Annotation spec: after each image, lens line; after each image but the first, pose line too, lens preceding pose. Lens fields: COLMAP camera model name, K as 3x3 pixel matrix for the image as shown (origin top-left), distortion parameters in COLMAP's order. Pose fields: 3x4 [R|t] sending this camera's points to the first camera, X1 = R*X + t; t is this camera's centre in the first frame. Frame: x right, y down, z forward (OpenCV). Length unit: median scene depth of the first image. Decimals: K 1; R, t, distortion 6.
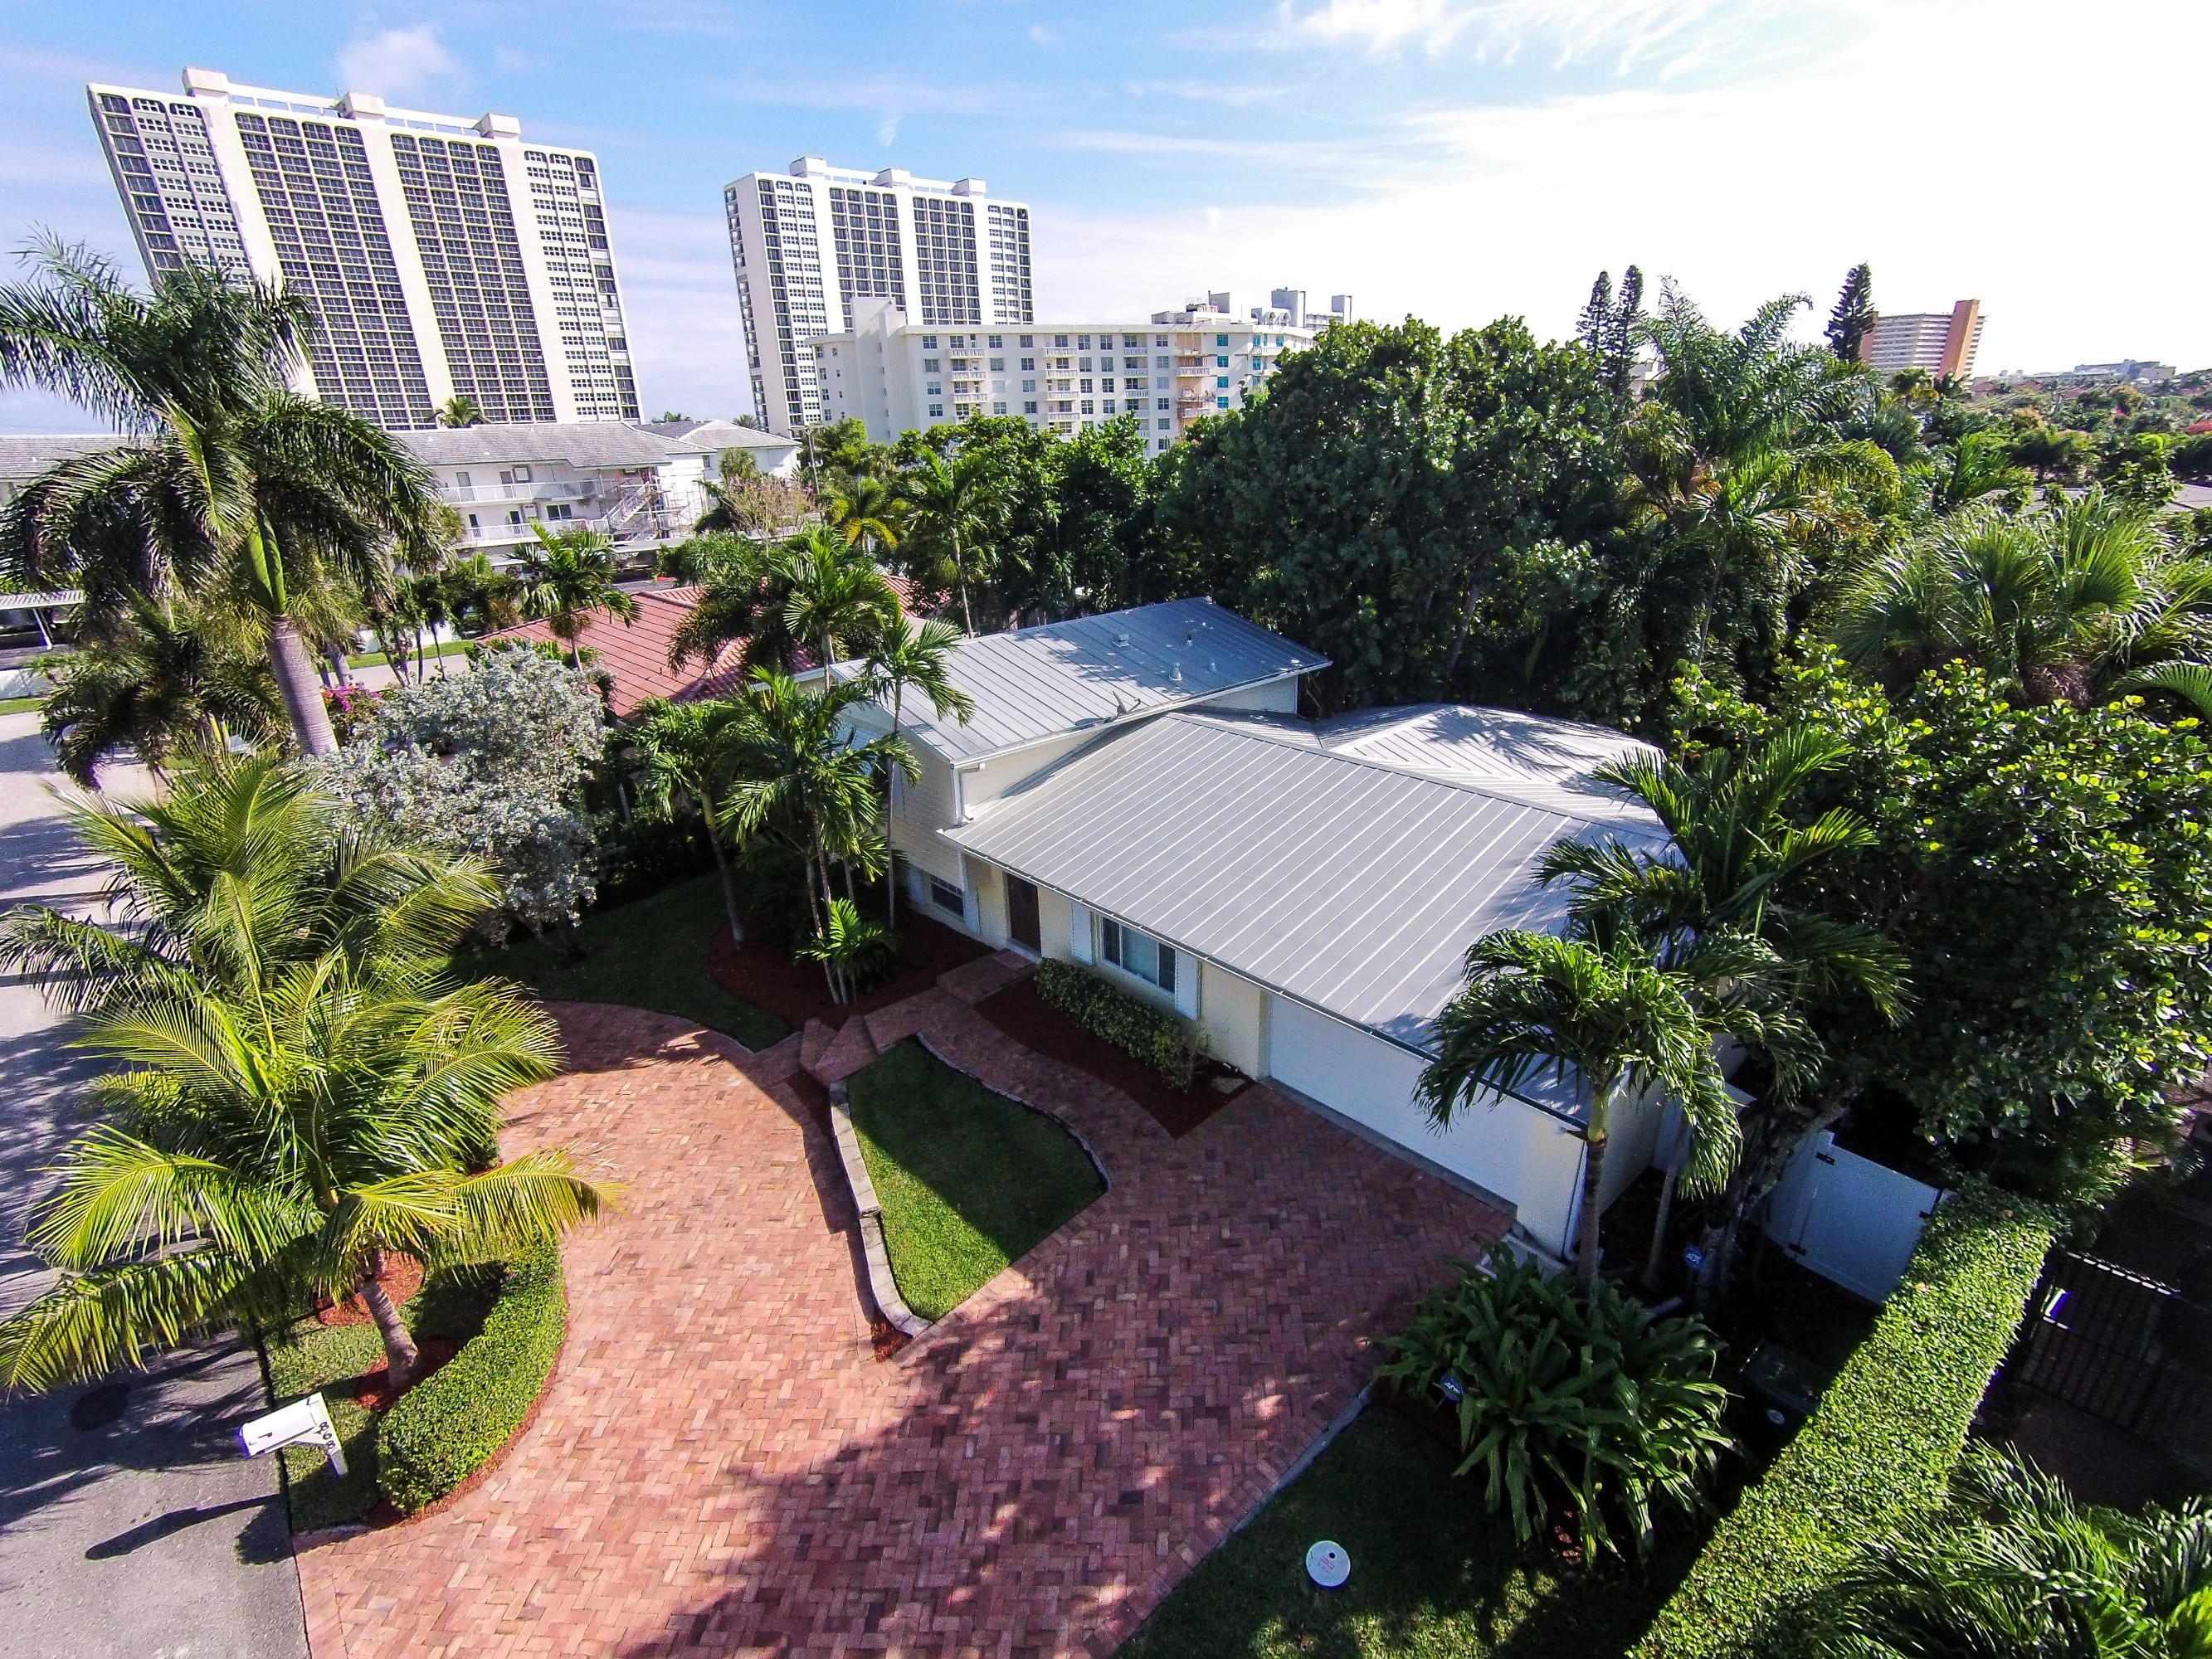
lens RADIAL K [[1045.9, 0, 1109.4], [0, 1045.9, 878.5], [0, 0, 1]] dist [-0.057569, 0.032048]
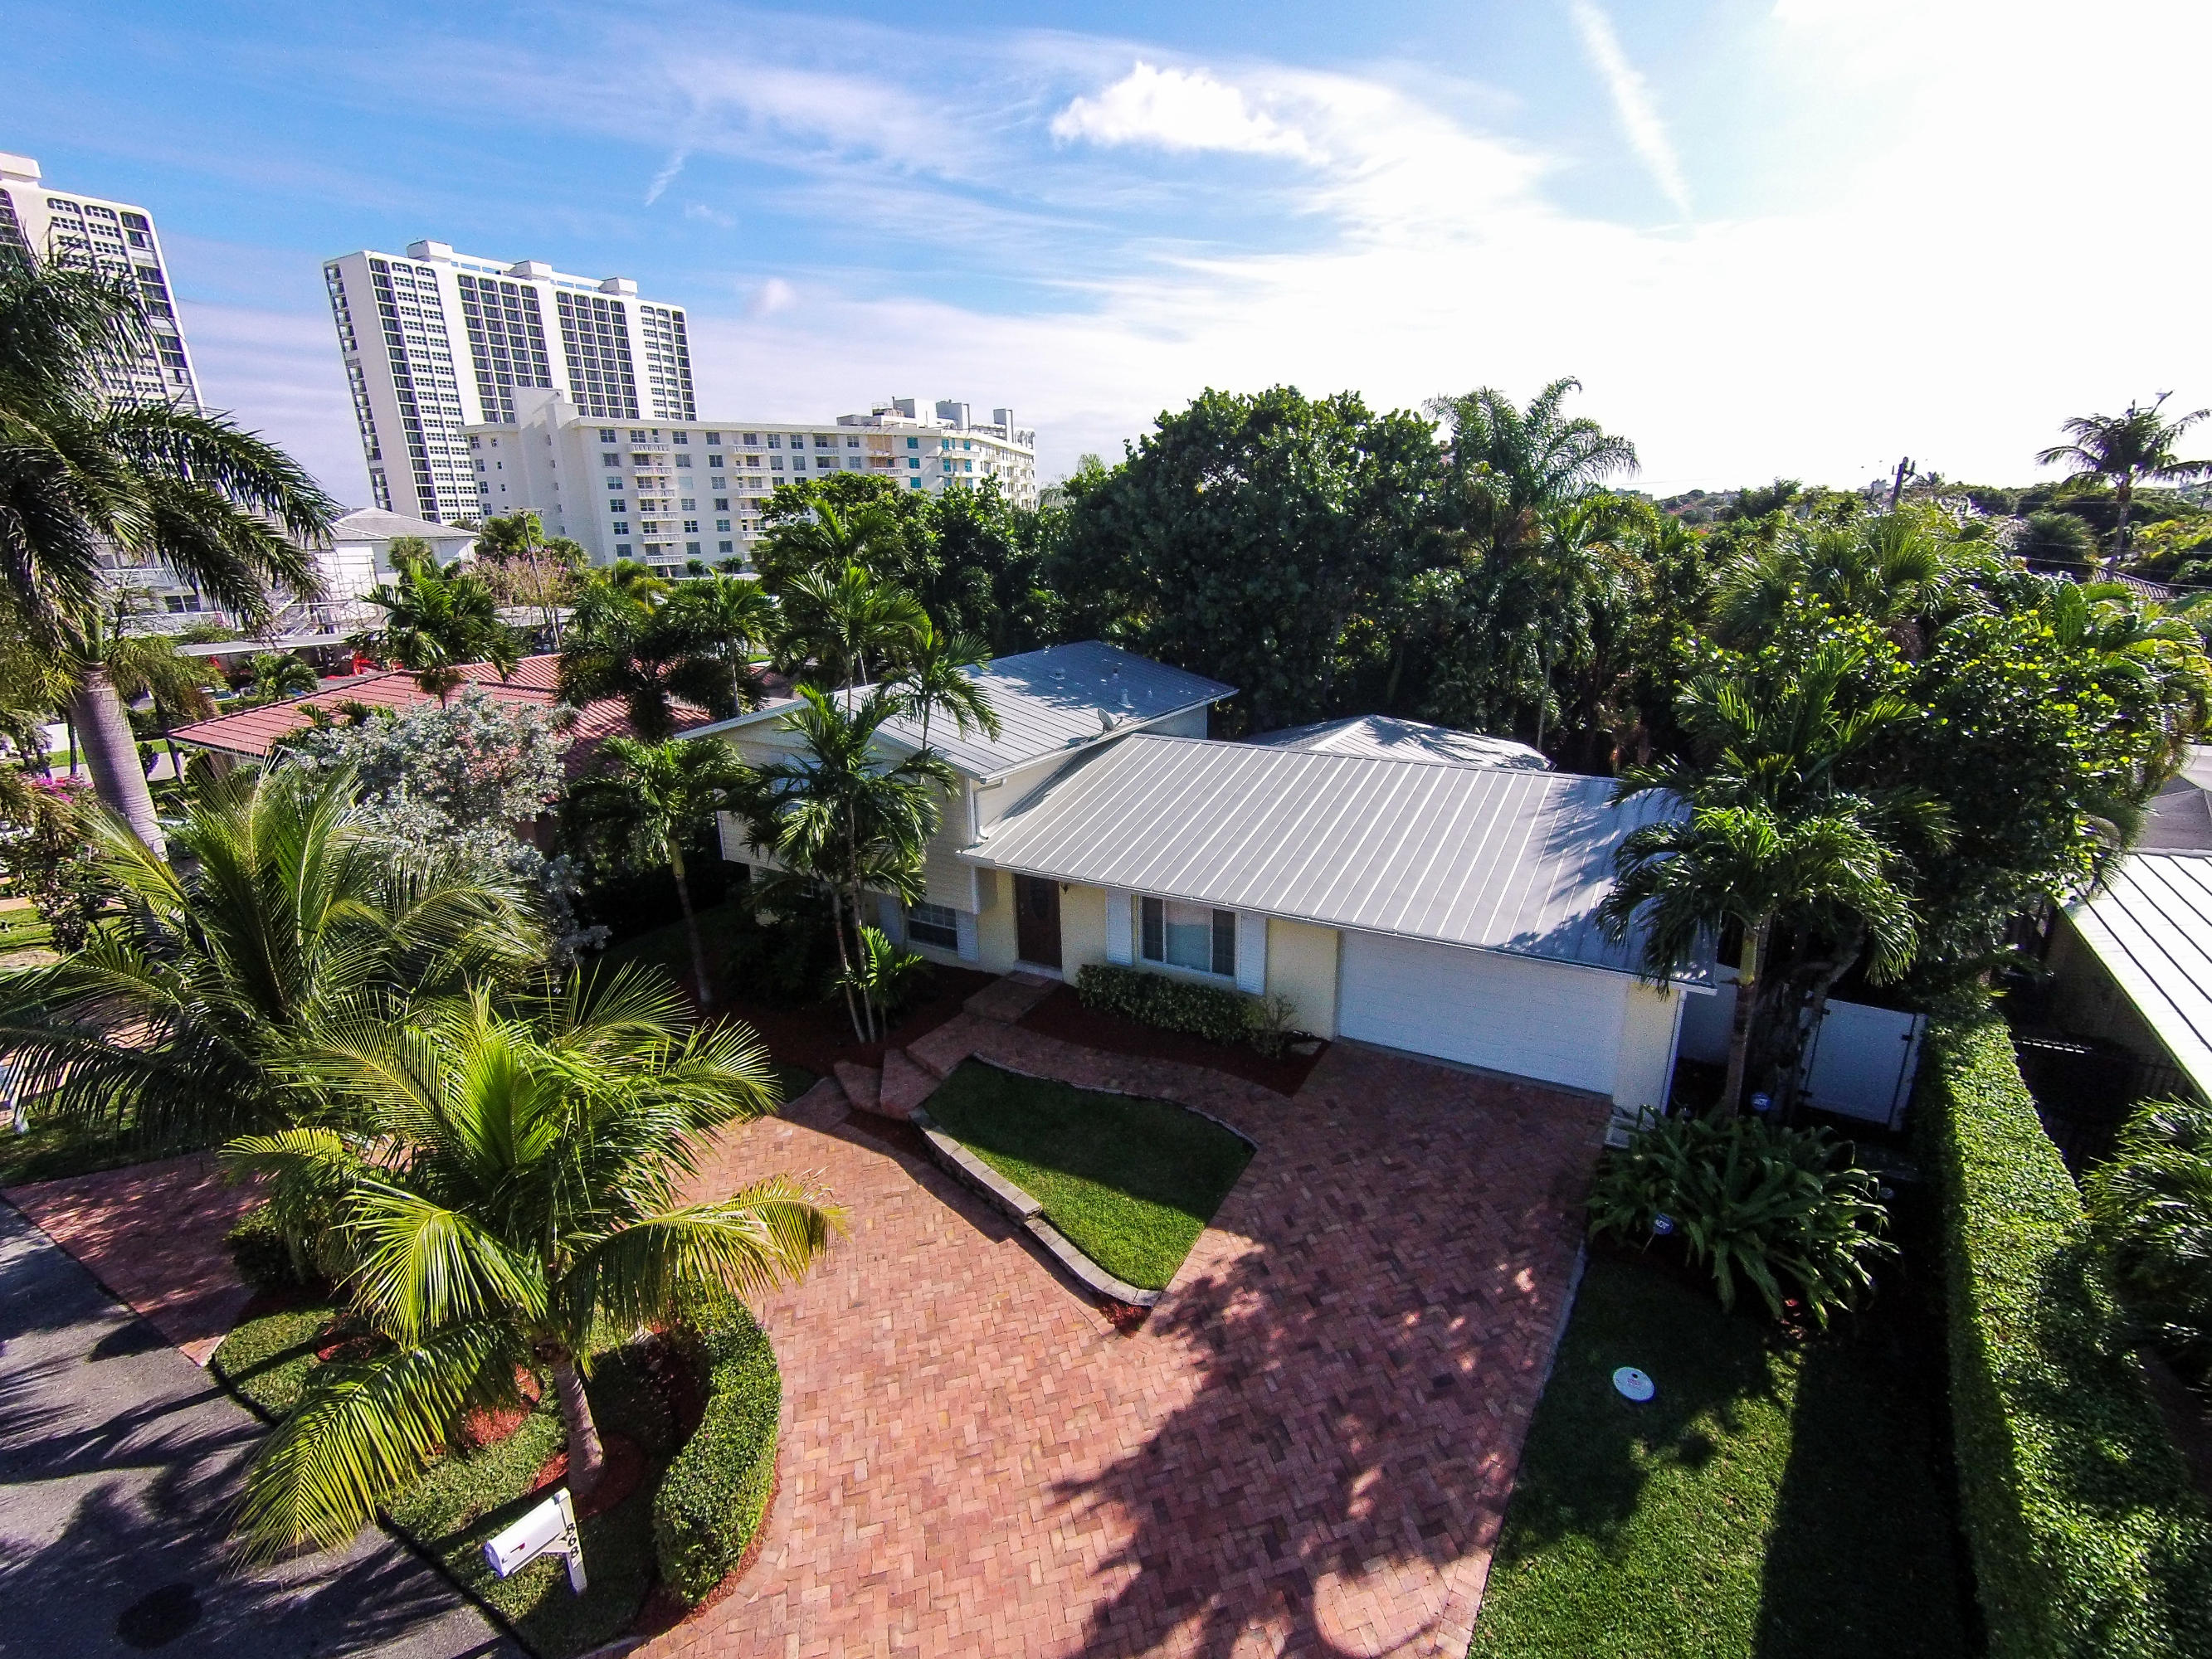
lens RADIAL K [[1063.9, 0, 1110.6], [0, 1063.9, 866.9], [0, 0, 1]] dist [-0.054045, 0.033886]
pose [[0.953057, -0.081985, 0.291479, -0.044654], [0.112726, 0.989518, -0.090258, 0.010615], [-0.281024, 0.118878, 0.952310, 0.000539]]
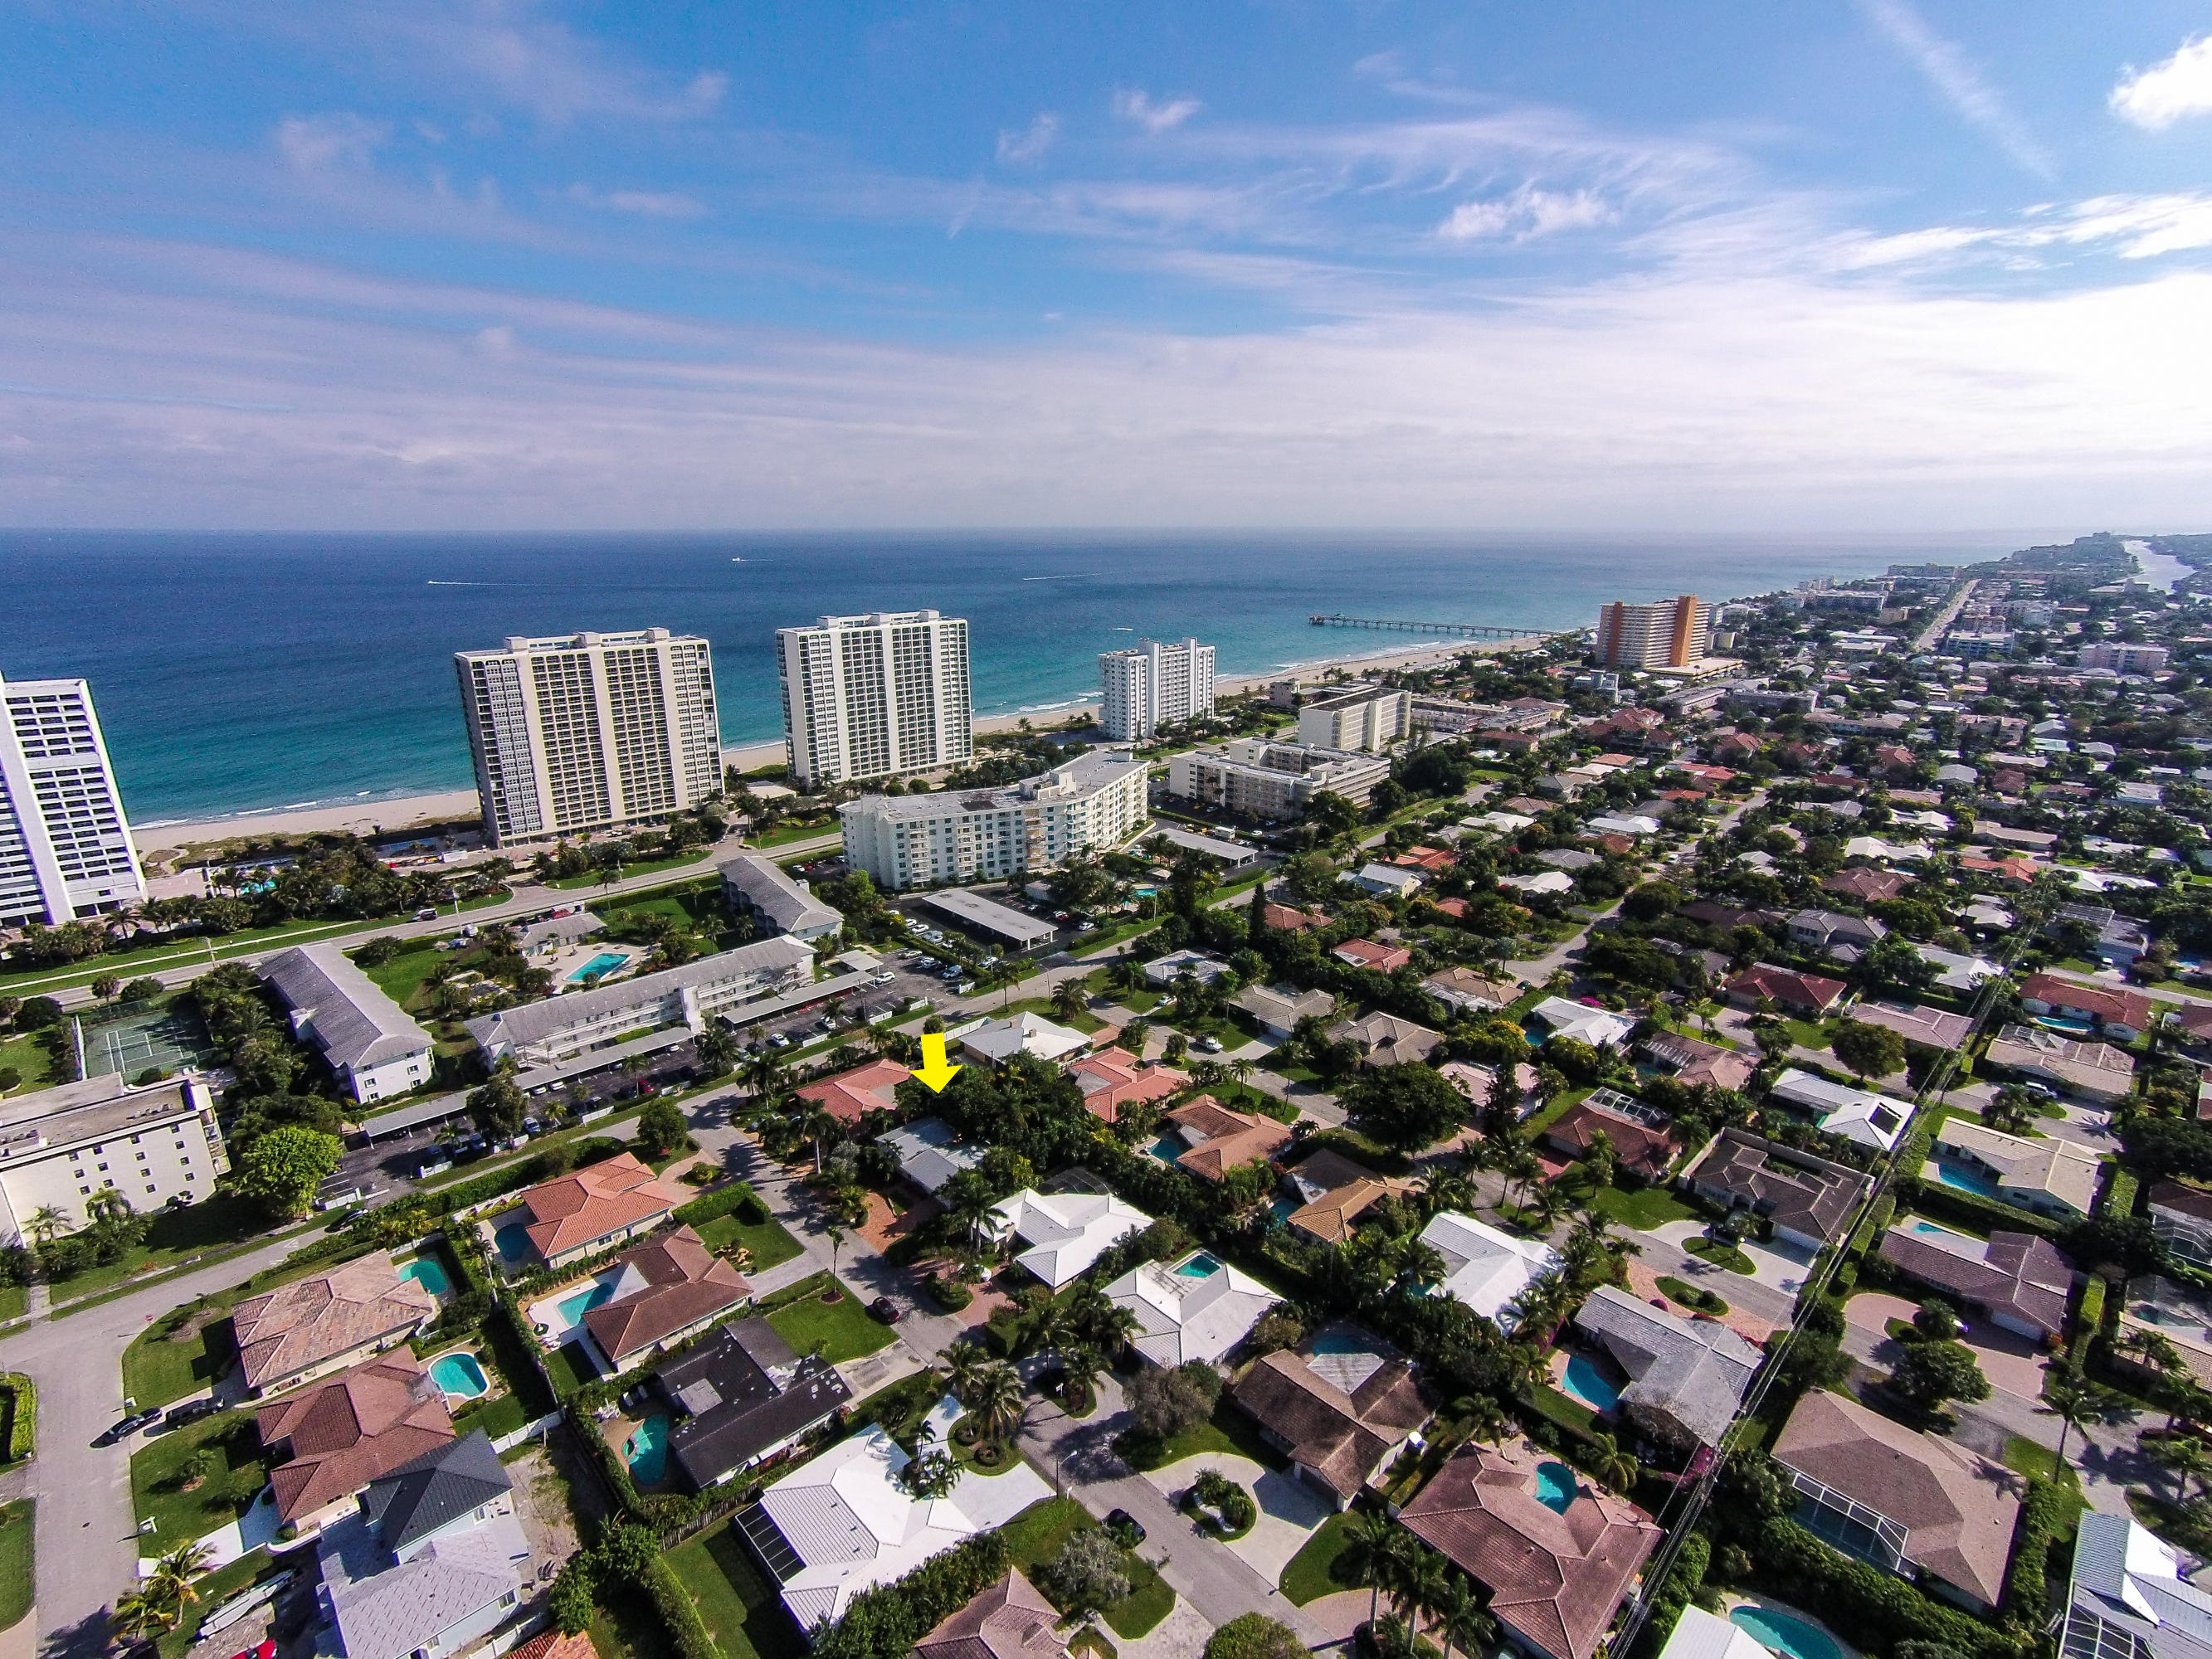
lens RADIAL K [[1125.4, 0, 1138.2], [0, 1125.4, 893.6], [0, 0, 1]] dist [-0.059810, 0.036218]
pose [[0.998342, 0.023779, 0.052426, 0.178380], [-0.020580, 0.997942, -0.060736, -0.249692], [-0.053763, 0.059556, 0.996776, -1.195560]]
